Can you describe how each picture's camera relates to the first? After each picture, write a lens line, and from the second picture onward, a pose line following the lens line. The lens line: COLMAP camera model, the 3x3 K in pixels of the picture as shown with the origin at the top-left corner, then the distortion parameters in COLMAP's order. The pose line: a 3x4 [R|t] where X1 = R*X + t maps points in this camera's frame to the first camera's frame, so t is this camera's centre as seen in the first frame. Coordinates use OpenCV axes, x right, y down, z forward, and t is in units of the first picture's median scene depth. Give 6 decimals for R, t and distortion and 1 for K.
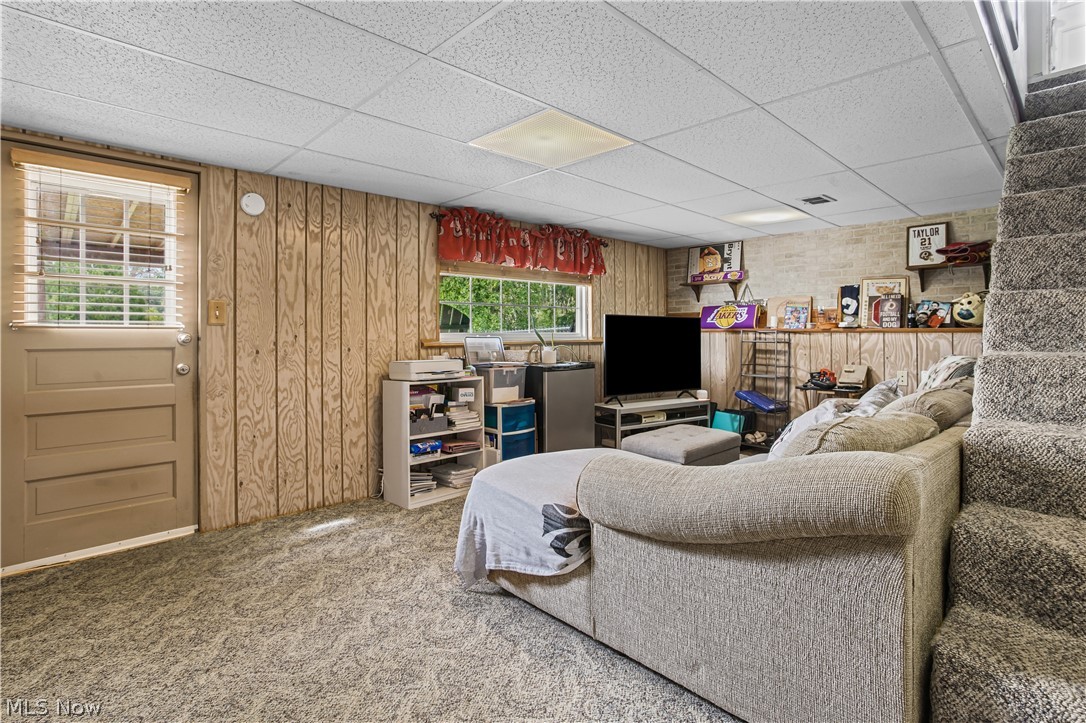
lens RADIAL K [[517.7, 0, 539.8], [0, 517.7, 329.9], [0, 0, 1]] dist [-0.002603, -0.000099]
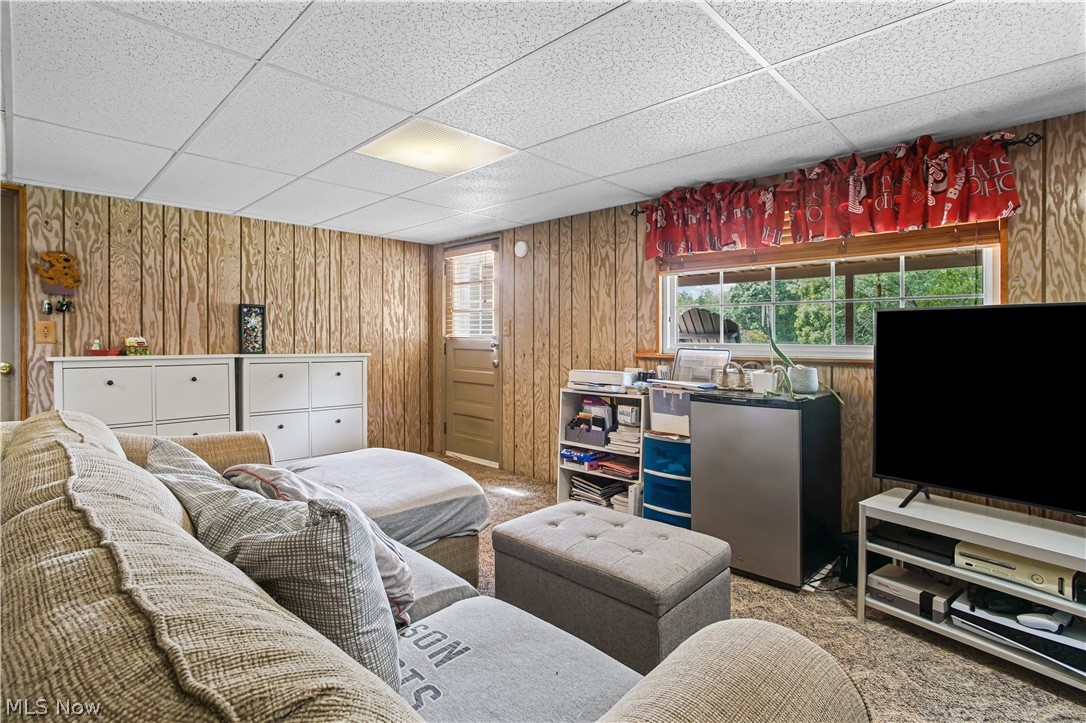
lens RADIAL K [[553.8, 0, 540.0], [0, 553.8, 340.1], [0, 0, 1]] dist [0.002852, 0.000483]
pose [[0.054075, 0.006955, -0.998513, 0.806926], [0.001922, 0.999973, 0.007069, -0.006530], [0.998535, -0.002301, 0.054060, 0.824819]]
